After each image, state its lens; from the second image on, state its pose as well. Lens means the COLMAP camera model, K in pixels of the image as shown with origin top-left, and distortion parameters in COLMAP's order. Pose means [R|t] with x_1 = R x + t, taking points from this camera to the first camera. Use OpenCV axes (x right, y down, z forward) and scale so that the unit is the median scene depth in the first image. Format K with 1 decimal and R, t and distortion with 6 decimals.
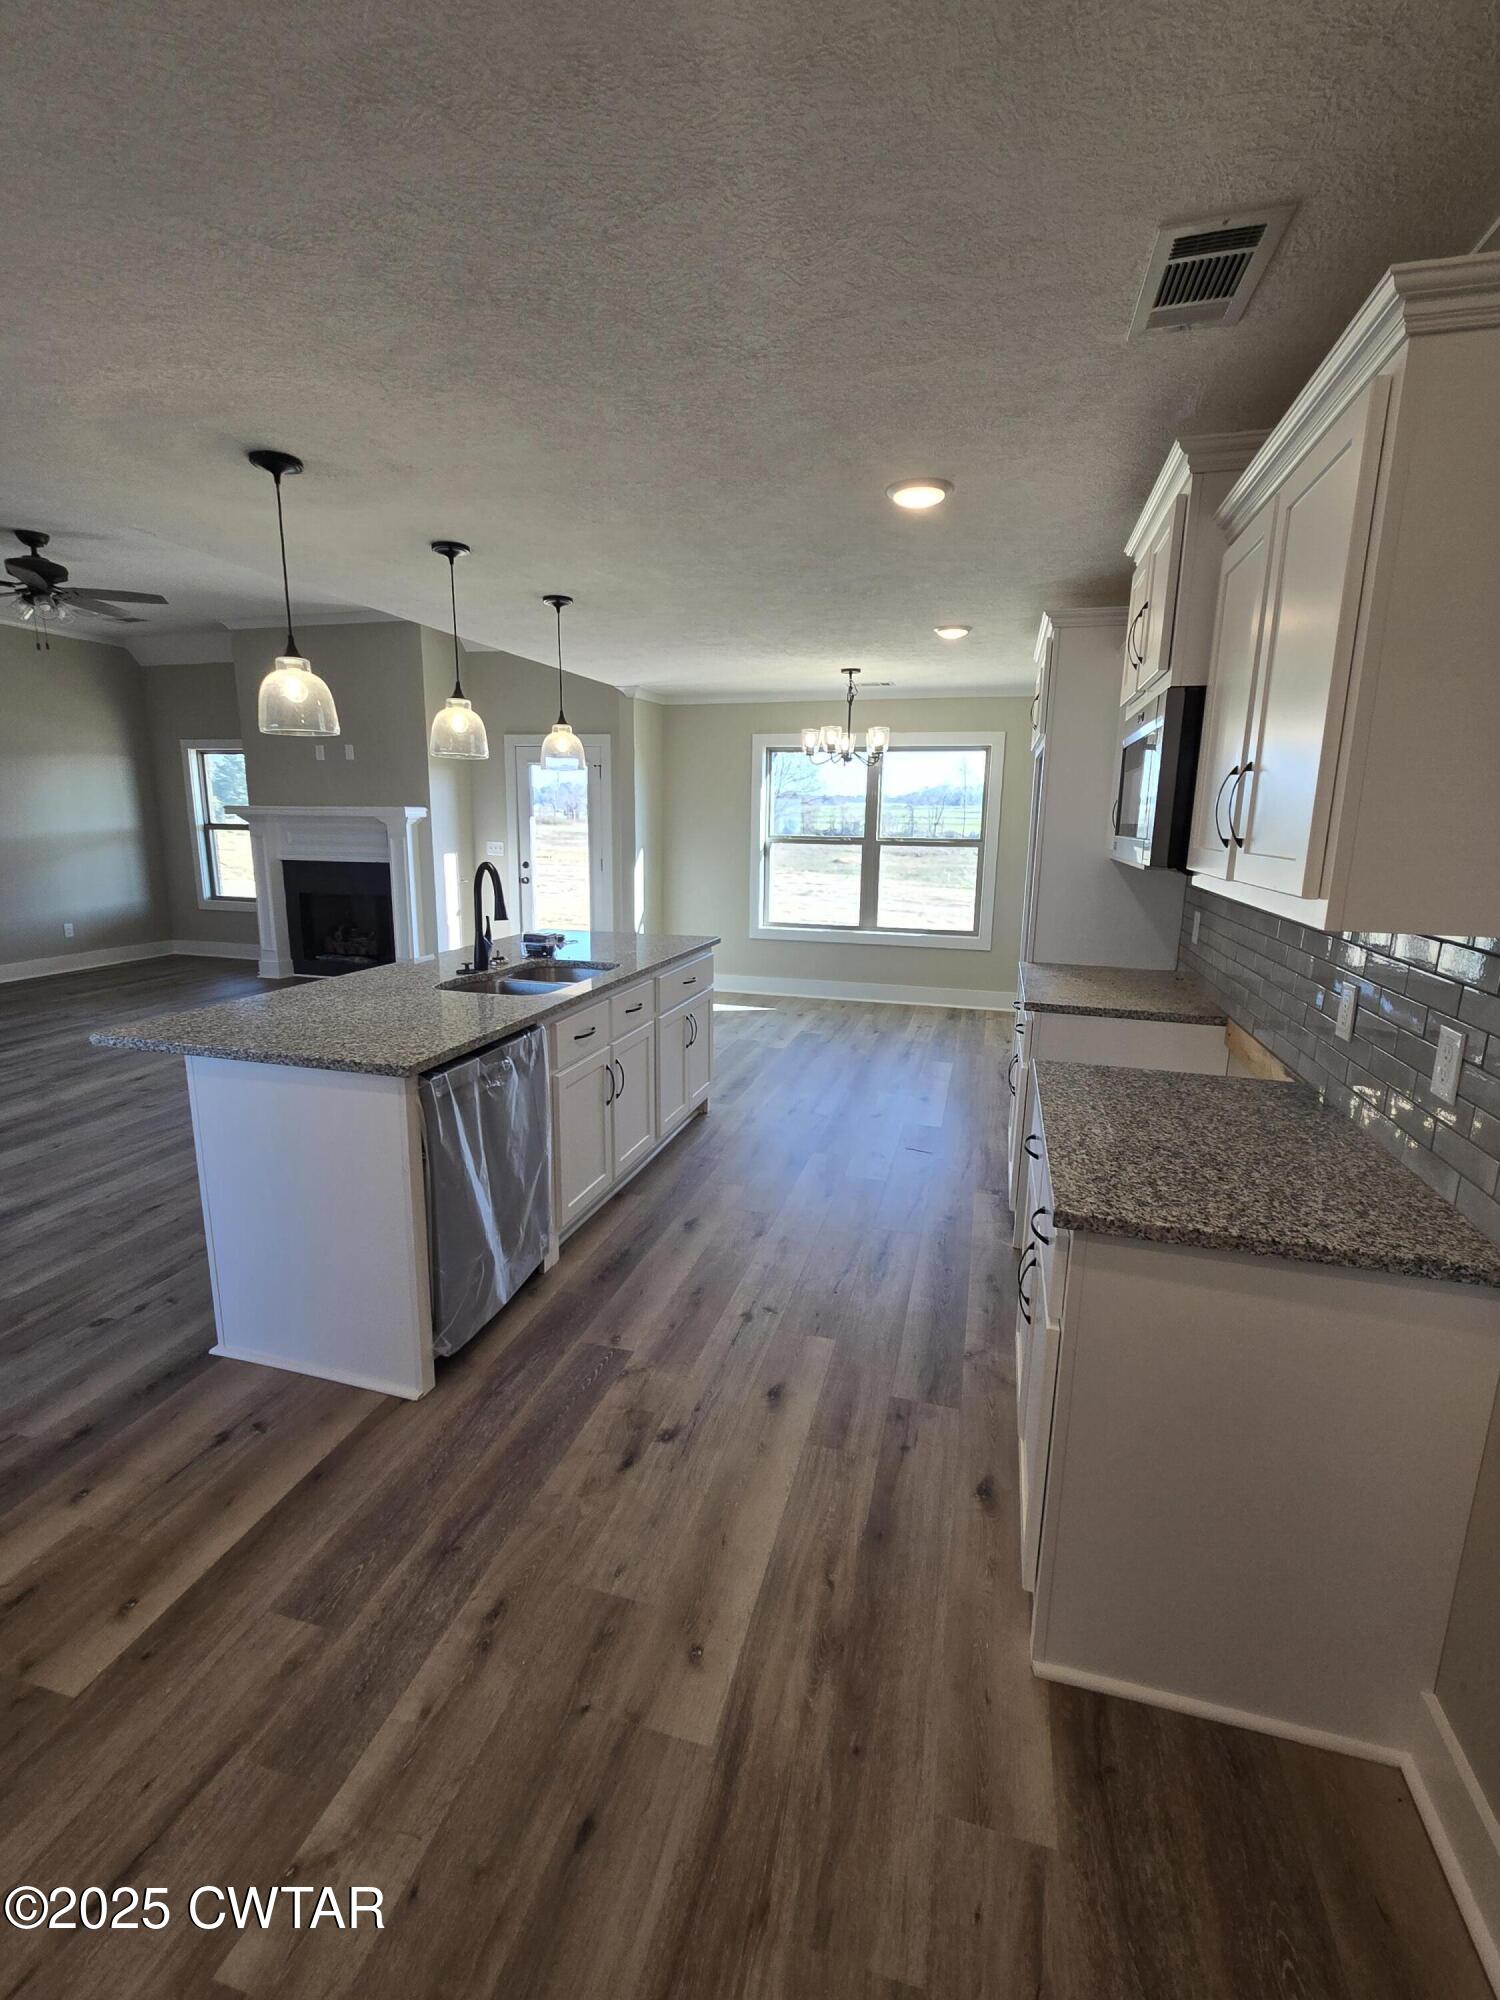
lens RADIAL K [[896.8, 0, 750.0], [0, 896.8, 1000.0], [0, 0, 1]] dist [0.001618, 0.000671]
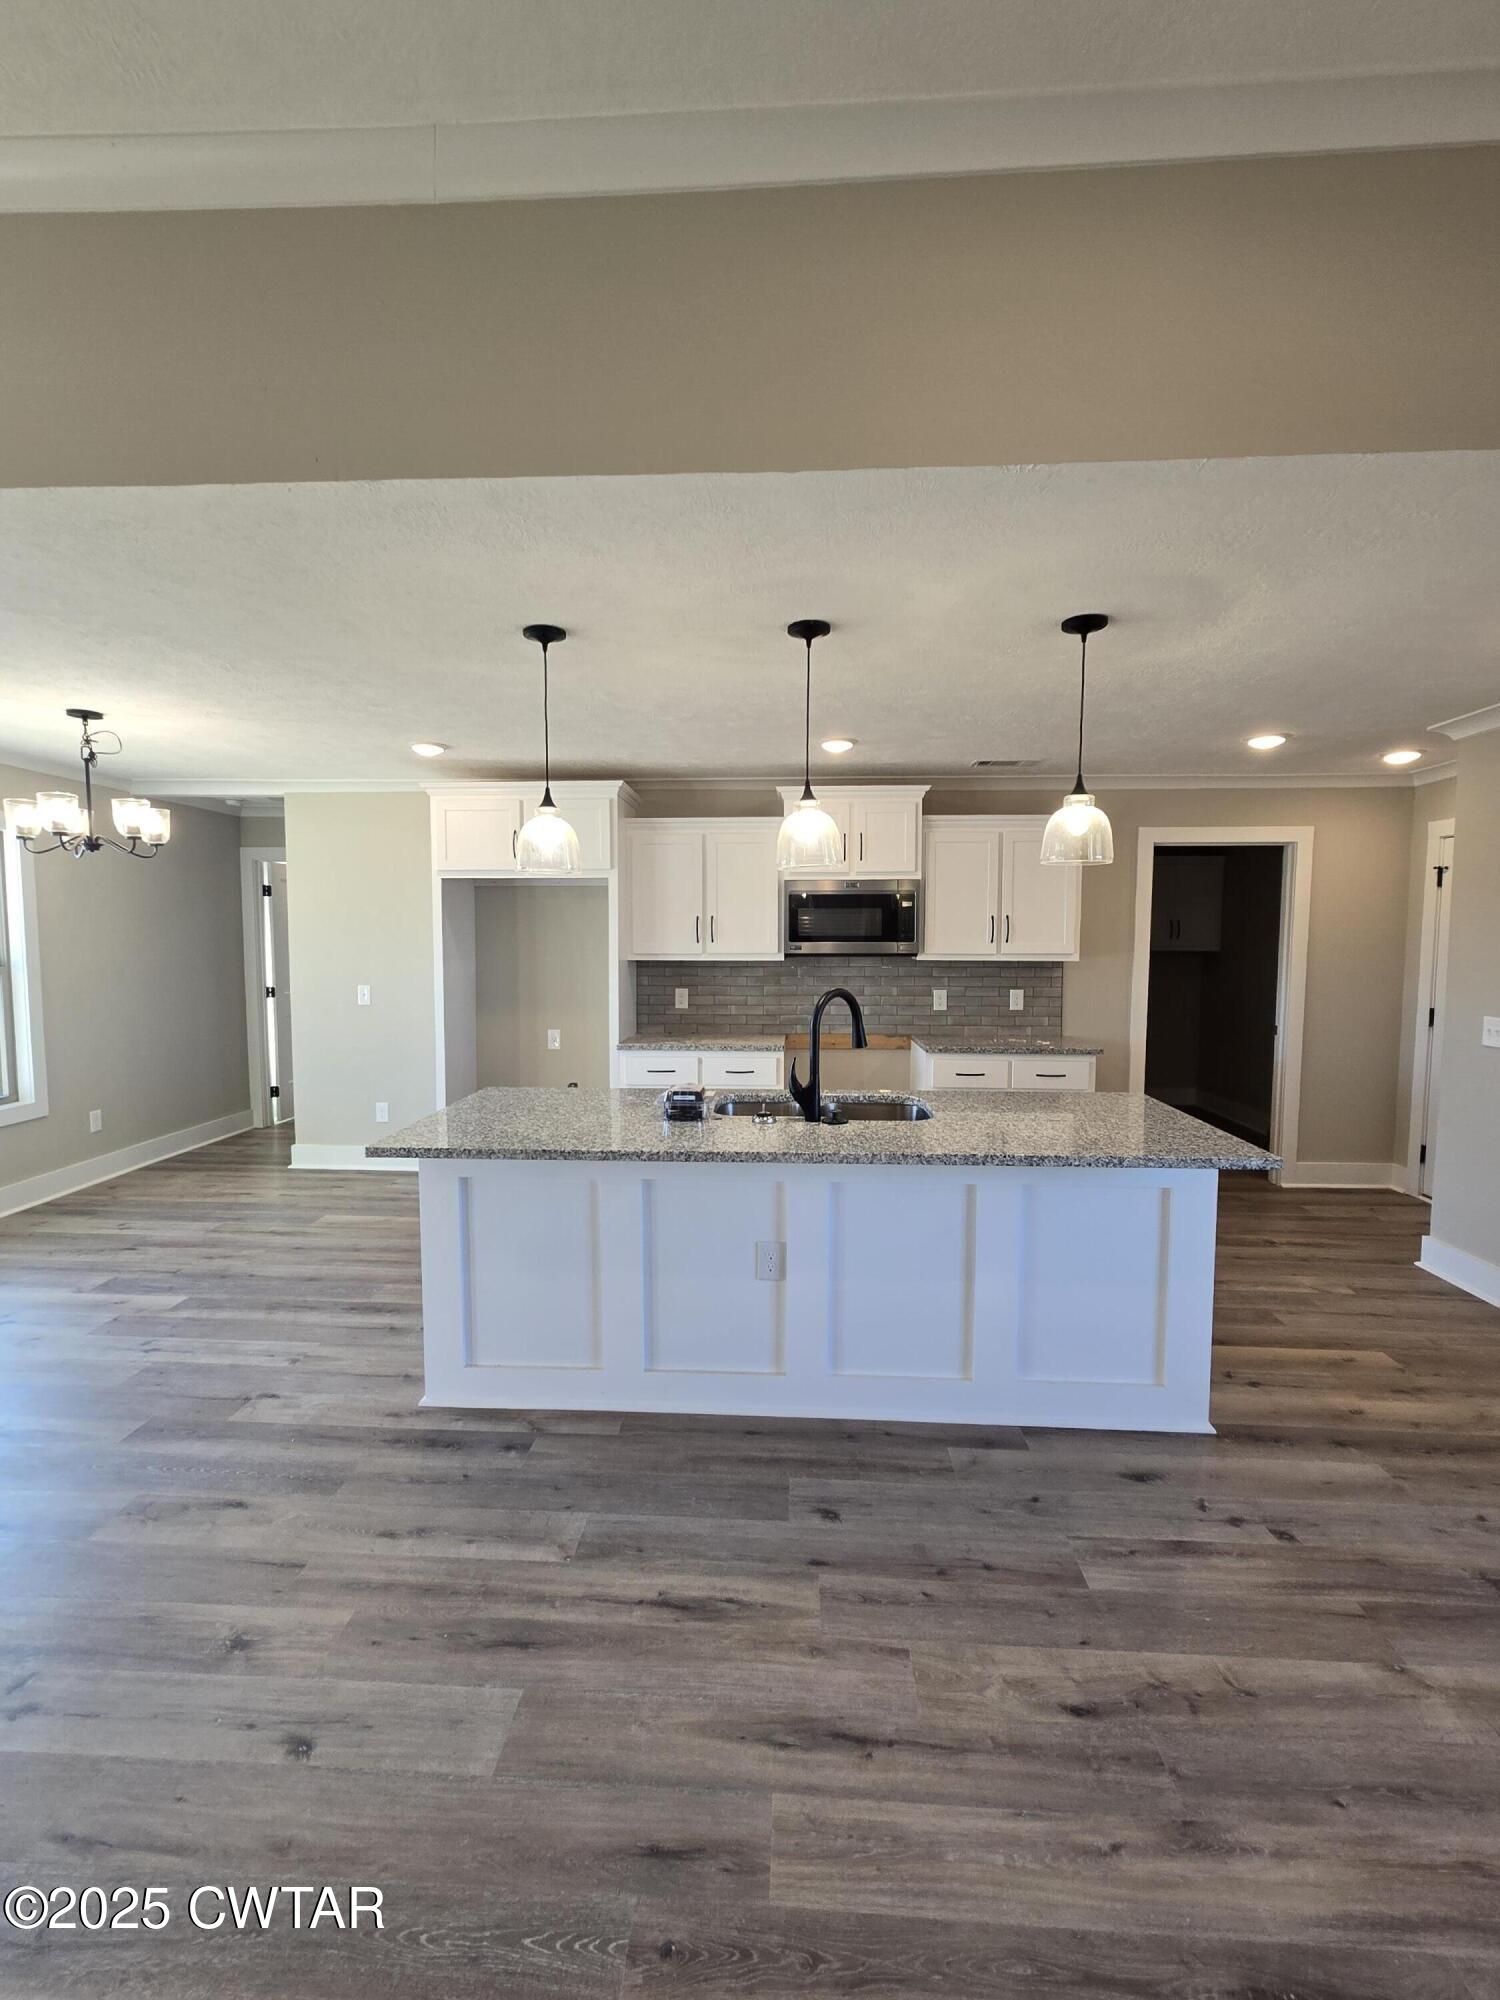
lens RADIAL K [[884.5, 0, 750.0], [0, 884.5, 1000.0], [0, 0, 1]] dist [-0.002196, -0.000092]
pose [[-0.211275, -0.086129, 0.973625, -0.518230], [0.194008, 0.972595, 0.128137, -0.124685], [-0.957979, 0.215963, -0.188775, 0.572654]]
